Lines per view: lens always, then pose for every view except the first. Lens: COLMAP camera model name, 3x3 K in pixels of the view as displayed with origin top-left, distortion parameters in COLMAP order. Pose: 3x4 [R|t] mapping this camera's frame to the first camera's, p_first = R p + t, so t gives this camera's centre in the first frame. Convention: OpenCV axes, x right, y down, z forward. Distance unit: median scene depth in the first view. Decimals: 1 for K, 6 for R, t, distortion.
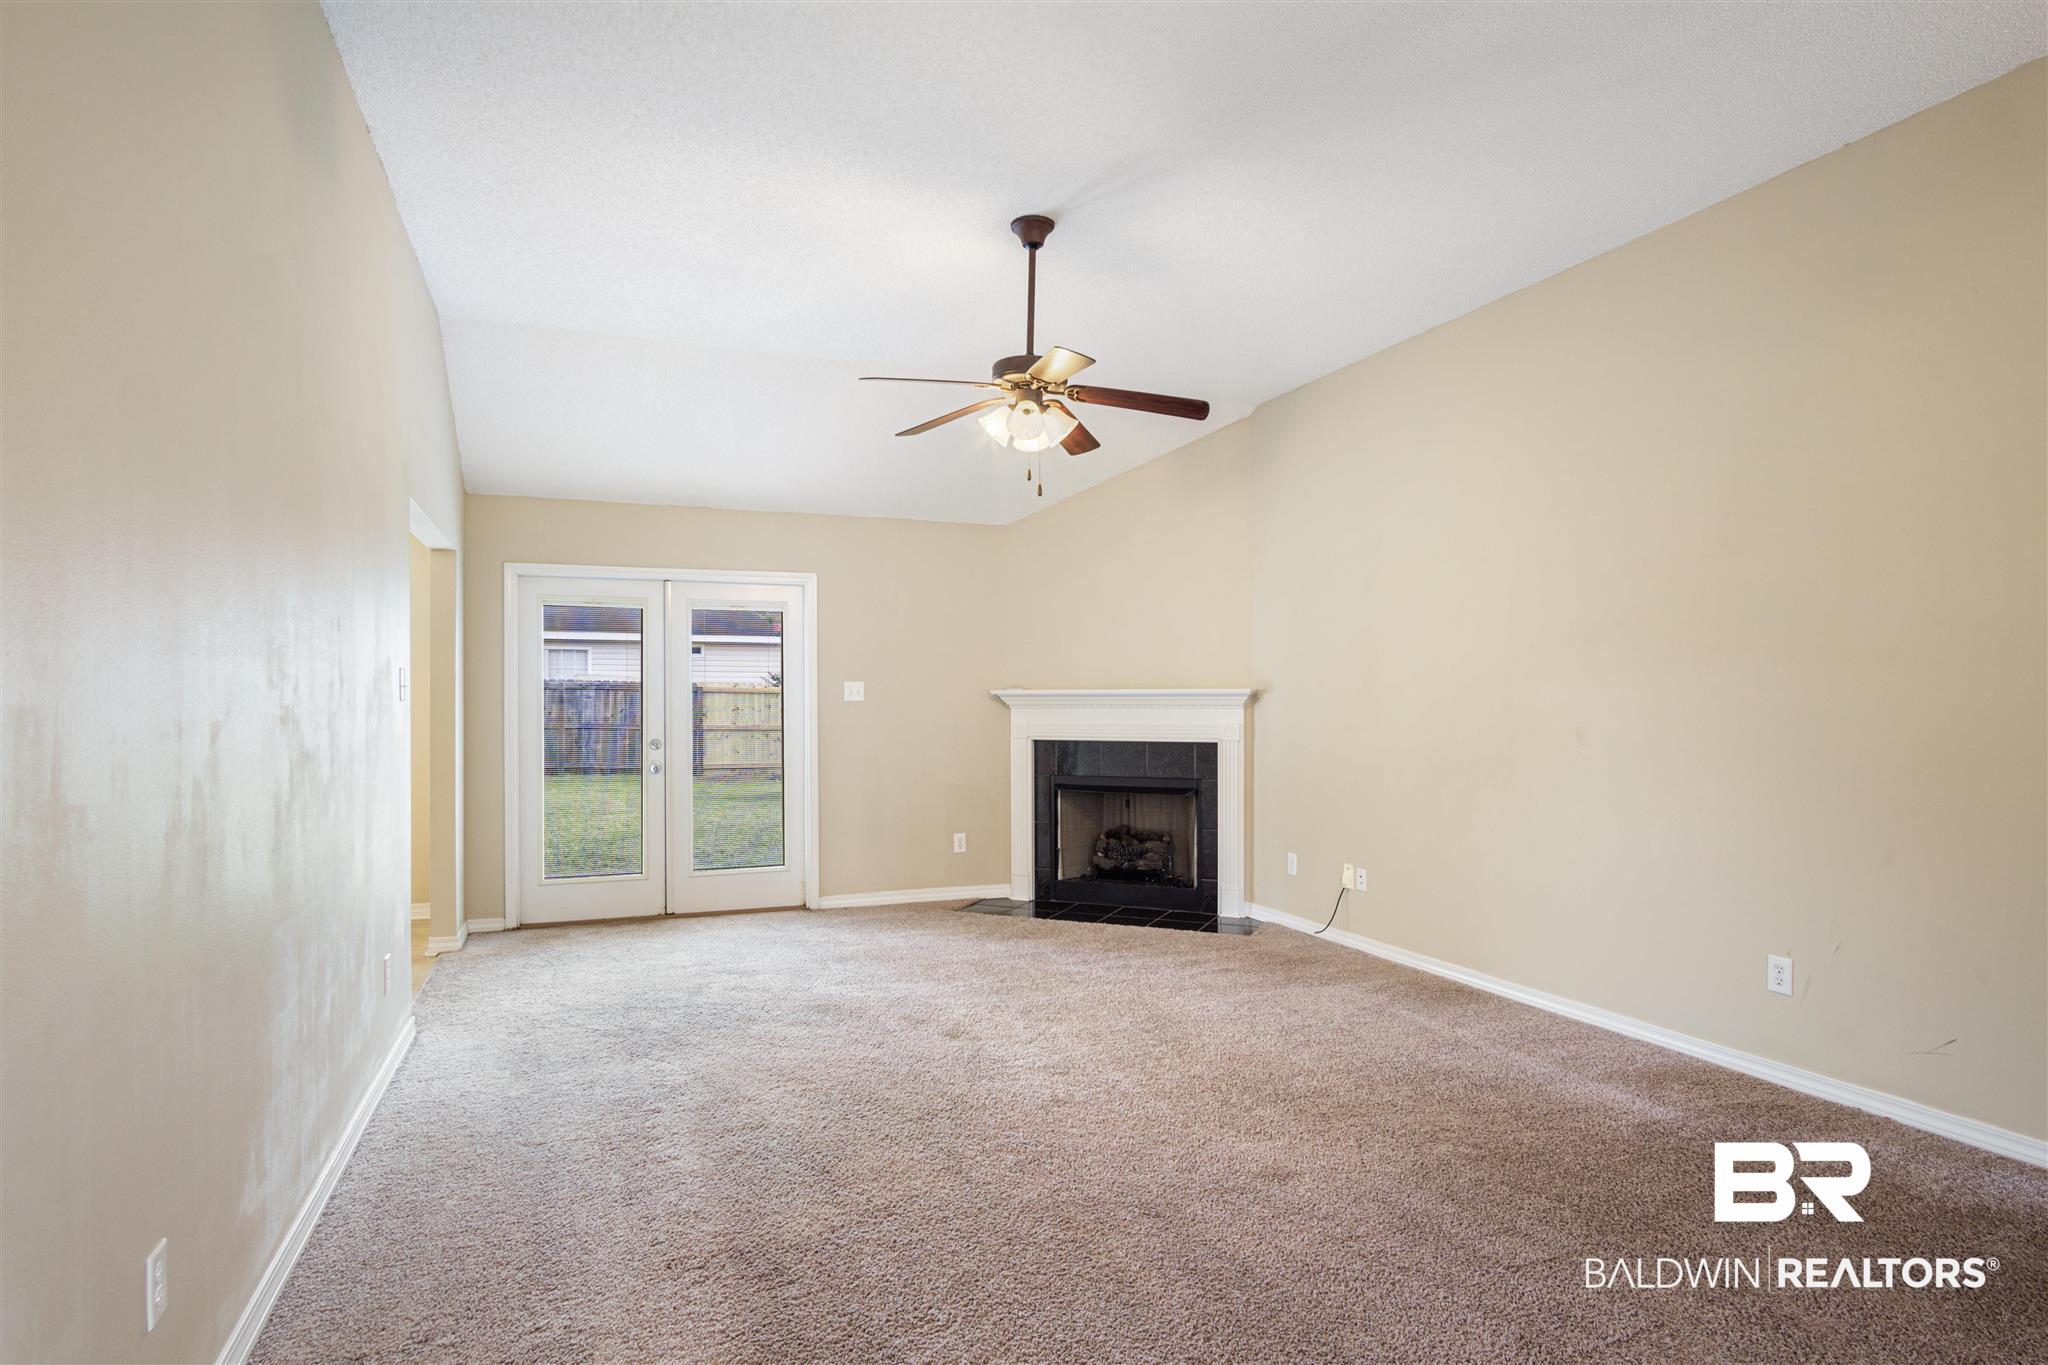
lens RADIAL K [[1095.9, 0, 1018.6], [0, 1095.9, 700.5], [0, 0, 1]] dist [-0.008428, 0.003586]
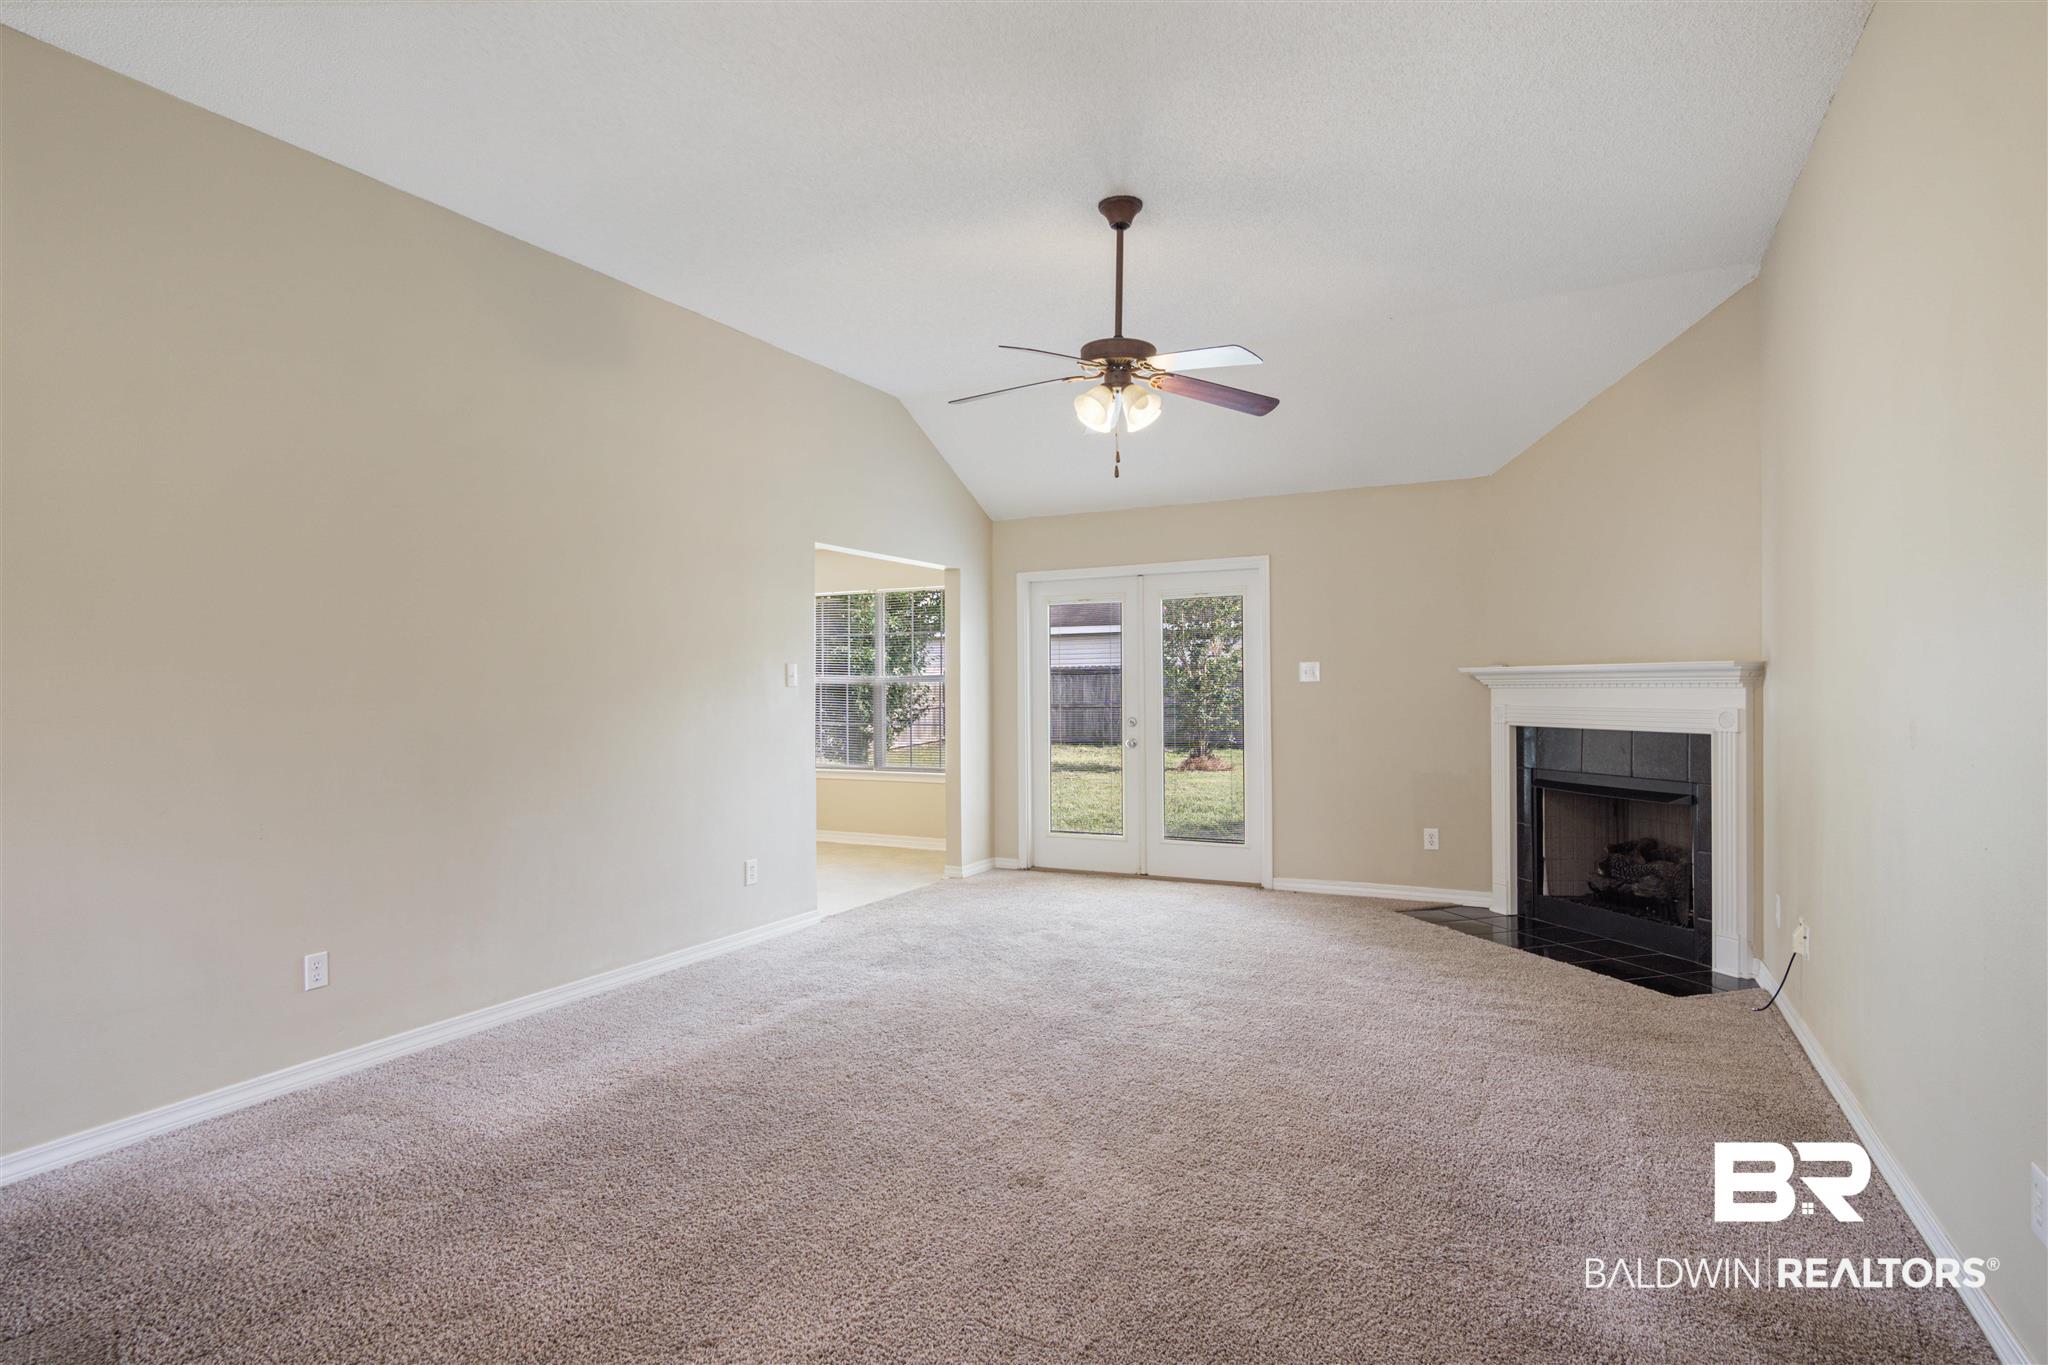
lens RADIAL K [[1095.9, 0, 1016.7], [0, 1095.9, 680.1], [0, 0, 1]] dist [-0.008428, 0.003586]
pose [[0.653271, -0.011094, -0.757043, 0.434083], [0.009840, 0.999933, -0.006162, 0.002386], [0.757060, -0.003424, 0.653336, 0.170843]]
